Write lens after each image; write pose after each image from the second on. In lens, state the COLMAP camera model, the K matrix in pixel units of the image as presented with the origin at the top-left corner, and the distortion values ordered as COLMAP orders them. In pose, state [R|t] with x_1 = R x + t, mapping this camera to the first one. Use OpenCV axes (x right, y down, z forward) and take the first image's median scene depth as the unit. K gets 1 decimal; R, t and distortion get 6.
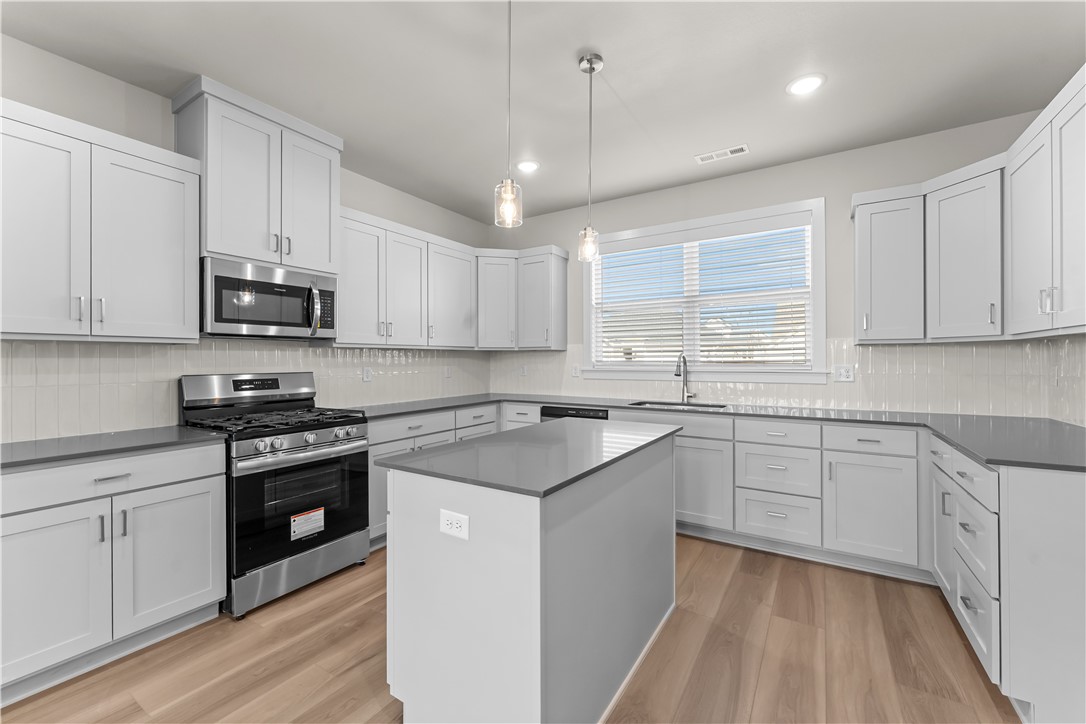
lens RADIAL K [[443.2, 0, 538.9], [0, 443.2, 360.4], [0, 0, 1]] dist [-0.000659, -0.000506]
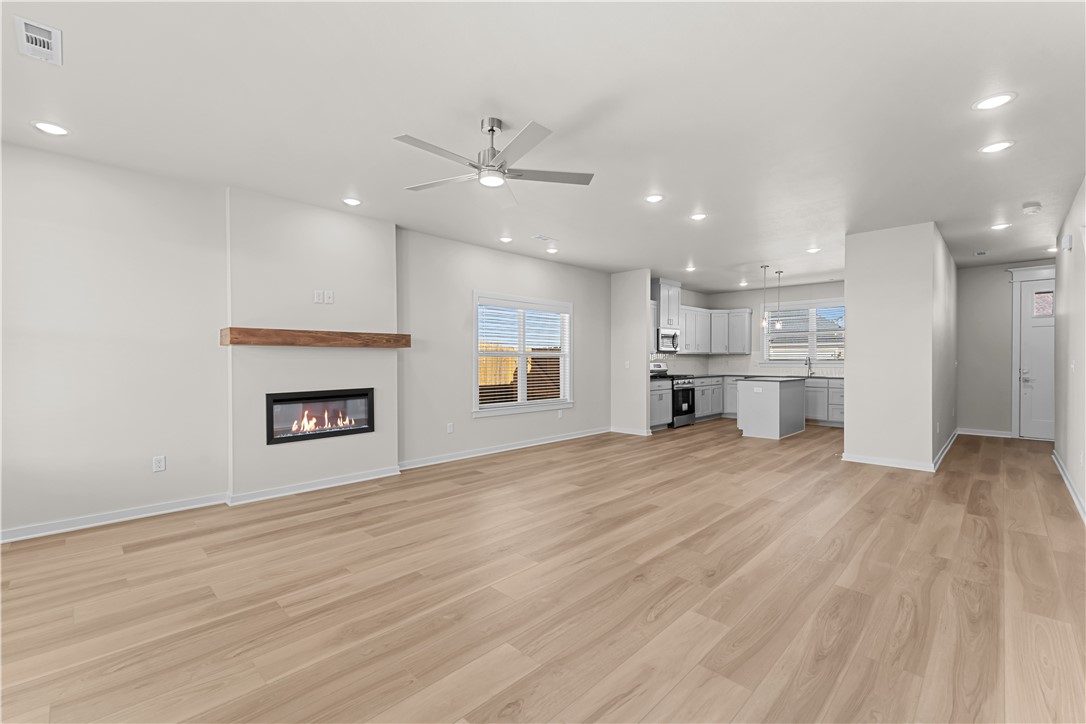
lens RADIAL K [[462.4, 0, 539.7], [0, 462.4, 365.0], [0, 0, 1]] dist [-0.001960, 0.000679]
pose [[0.976418, 0.004695, -0.215840, -0.801873], [-0.001925, 0.999913, 0.013042, 0.007135], [0.215882, -0.012319, 0.976342, -2.534438]]
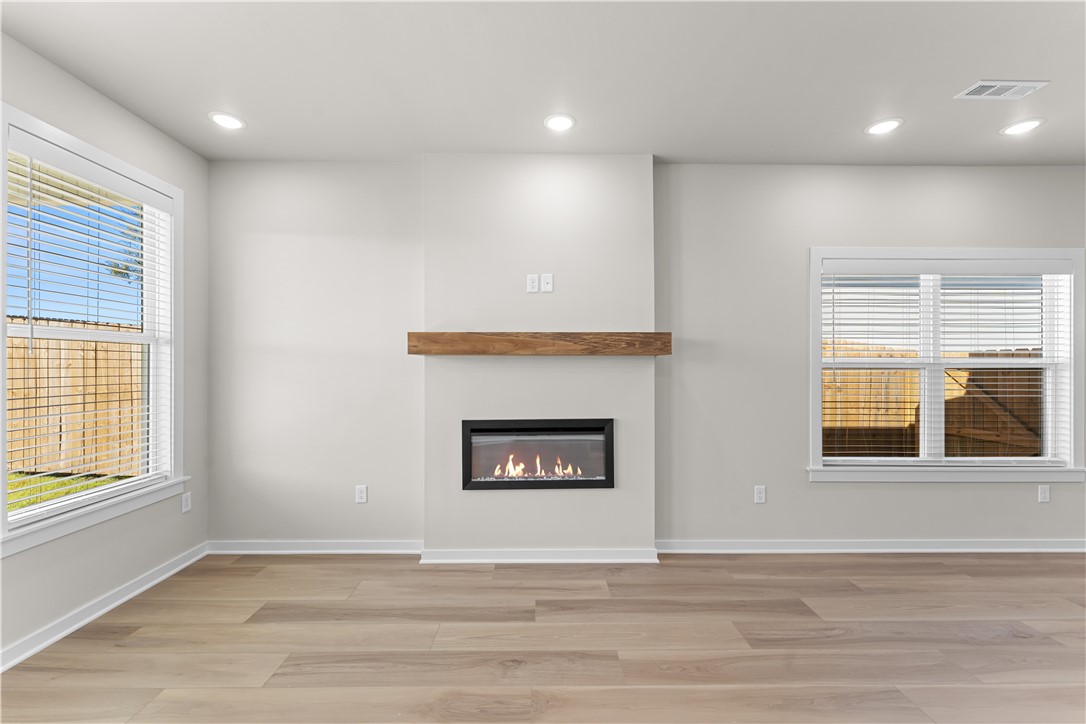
lens RADIAL K [[443.2, 0, 541.4], [0, 443.2, 363.9], [0, 0, 1]] dist [-0.000659, -0.000506]
pose [[0.543832, 0.001522, -0.839193, -1.011552], [-0.002646, 0.999996, 0.000099, -0.016432], [0.839190, 0.002167, 0.543834, -1.616144]]
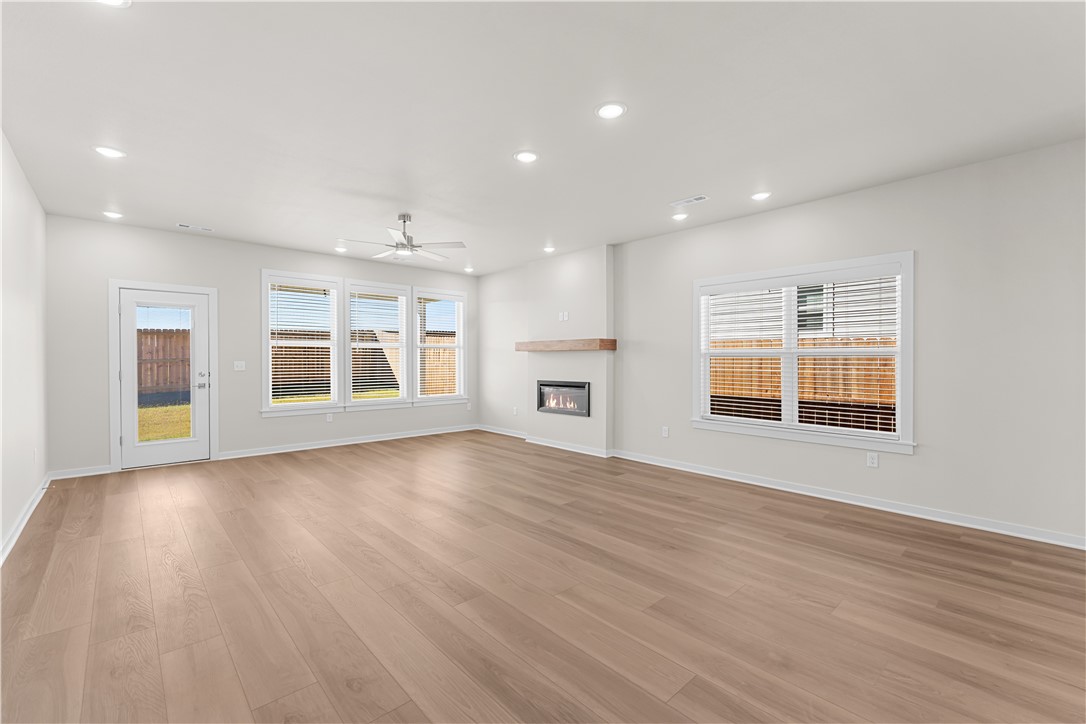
lens RADIAL K [[462.4, 0, 545.2], [0, 462.4, 363.9], [0, 0, 1]] dist [-0.001960, 0.000679]
pose [[-0.256019, 0.014966, -0.966556, 0.492455], [0.001092, 0.999884, 0.015192, -0.005455], [0.966671, 0.002834, -0.256006, -0.442527]]
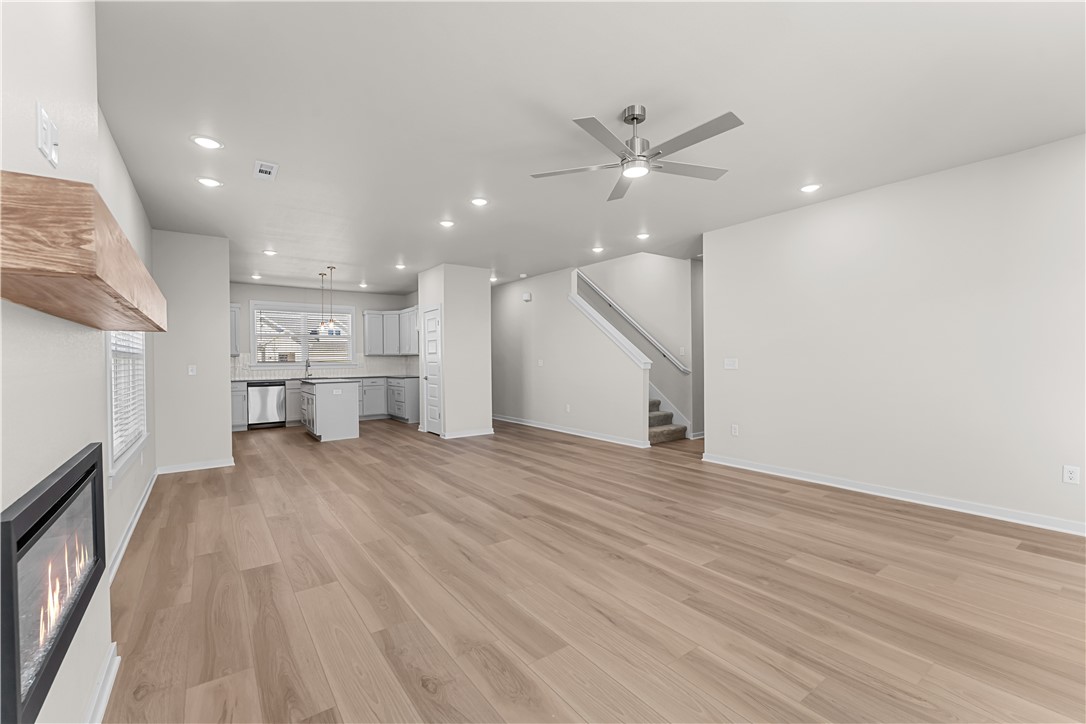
lens RADIAL K [[462.4, 0, 534.4], [0, 462.4, 365.3], [0, 0, 1]] dist [-0.001960, 0.000679]
pose [[0.381071, -0.011901, 0.924469, -2.249443], [0.007580, 0.999924, 0.009748, 0.014437], [-0.924515, 0.003293, 0.381132, -1.653376]]
